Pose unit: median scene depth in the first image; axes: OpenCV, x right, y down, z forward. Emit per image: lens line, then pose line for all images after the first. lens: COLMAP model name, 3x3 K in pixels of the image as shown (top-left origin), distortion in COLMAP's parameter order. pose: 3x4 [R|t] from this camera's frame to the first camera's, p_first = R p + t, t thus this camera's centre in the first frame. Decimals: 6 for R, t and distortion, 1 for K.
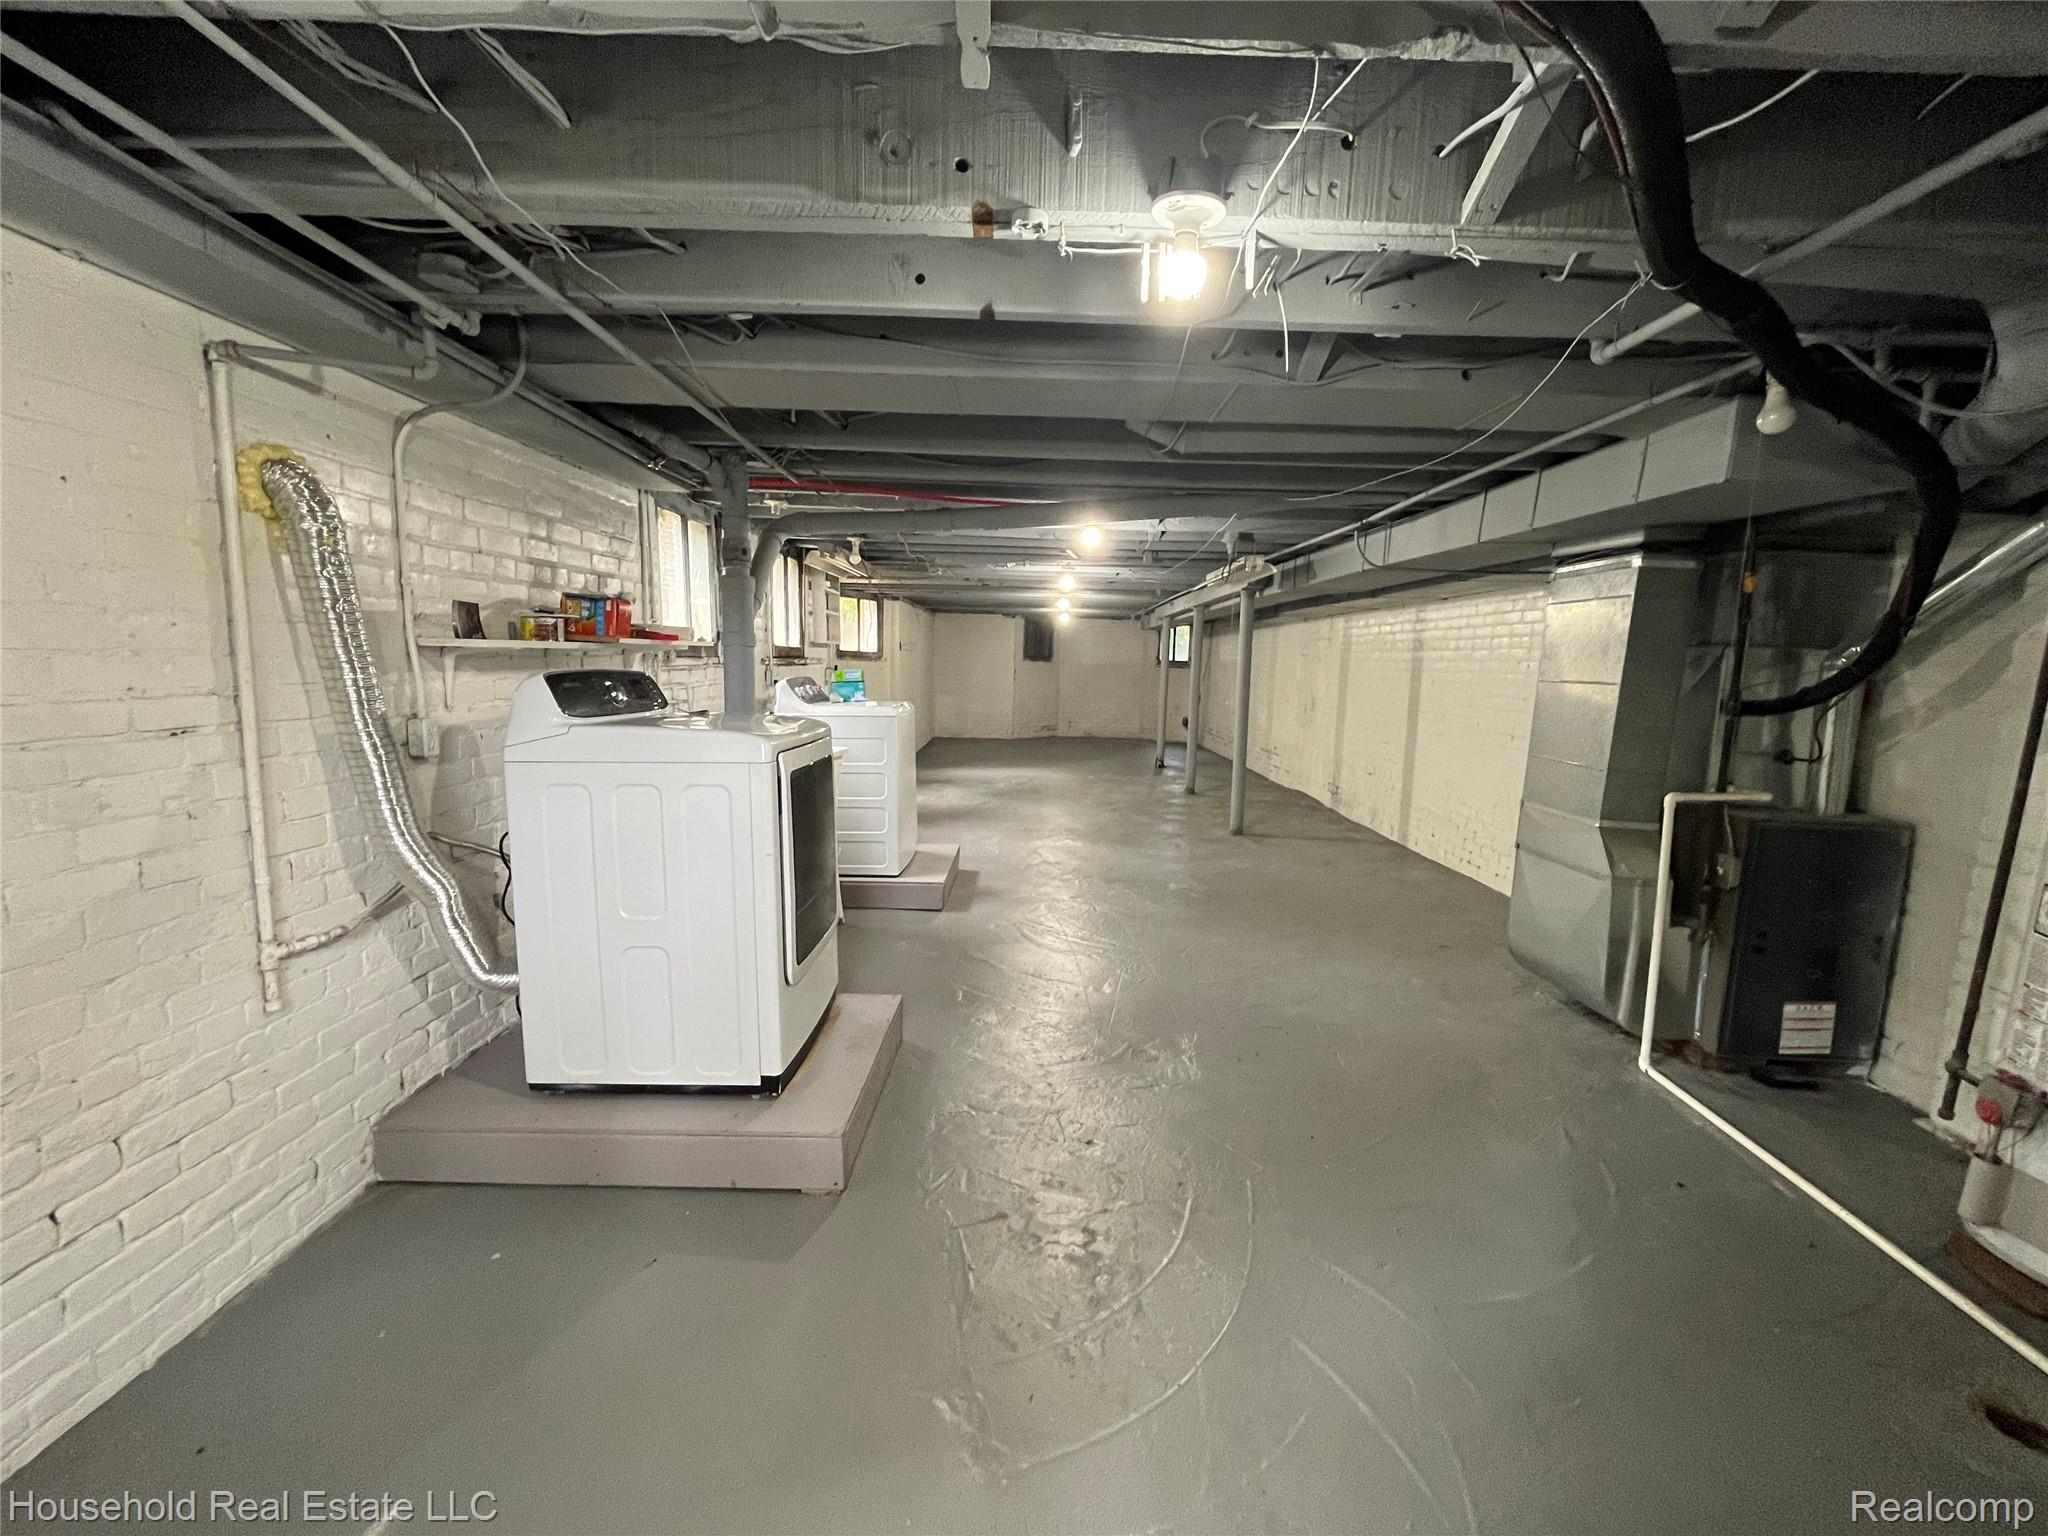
lens RADIAL K [[848.2, 0, 1016.8], [0, 848.2, 769.8], [0, 0, 1]] dist [-0.001382, 0.000723]
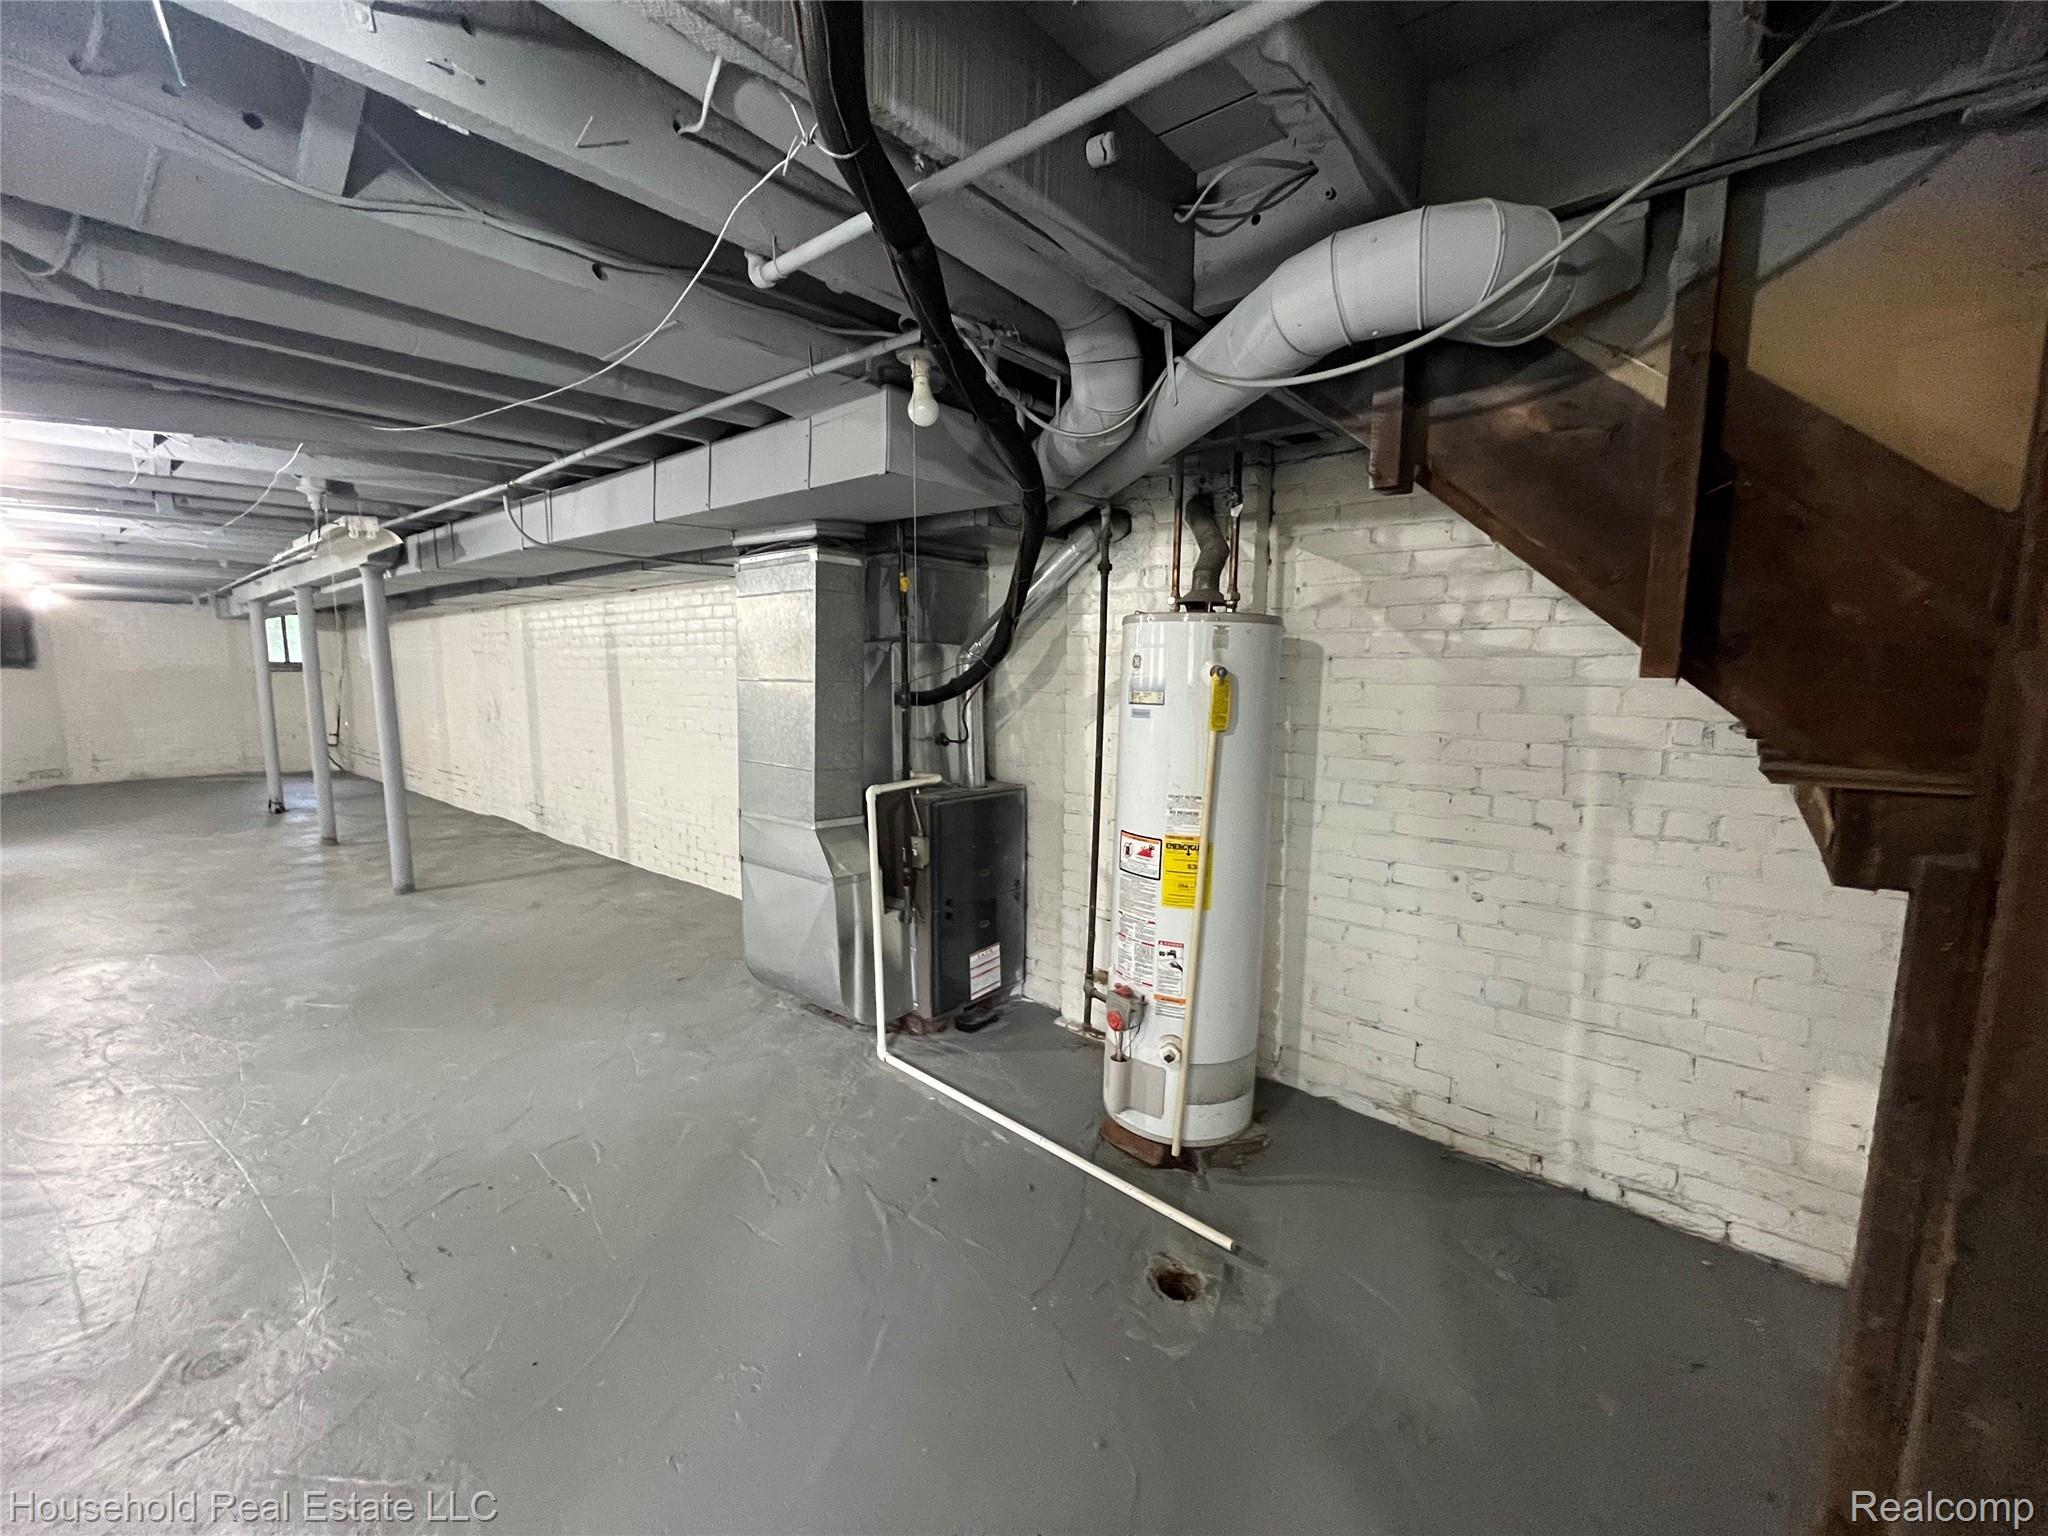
lens RADIAL K [[848.2, 0, 1013.6], [0, 848.2, 774.8], [0, 0, 1]] dist [-0.001382, 0.000723]
pose [[0.647175, -0.121549, 0.752589, 0.112383], [0.112558, 0.991623, 0.063363, -0.030105], [-0.753986, 0.043703, 0.655435, 0.191702]]
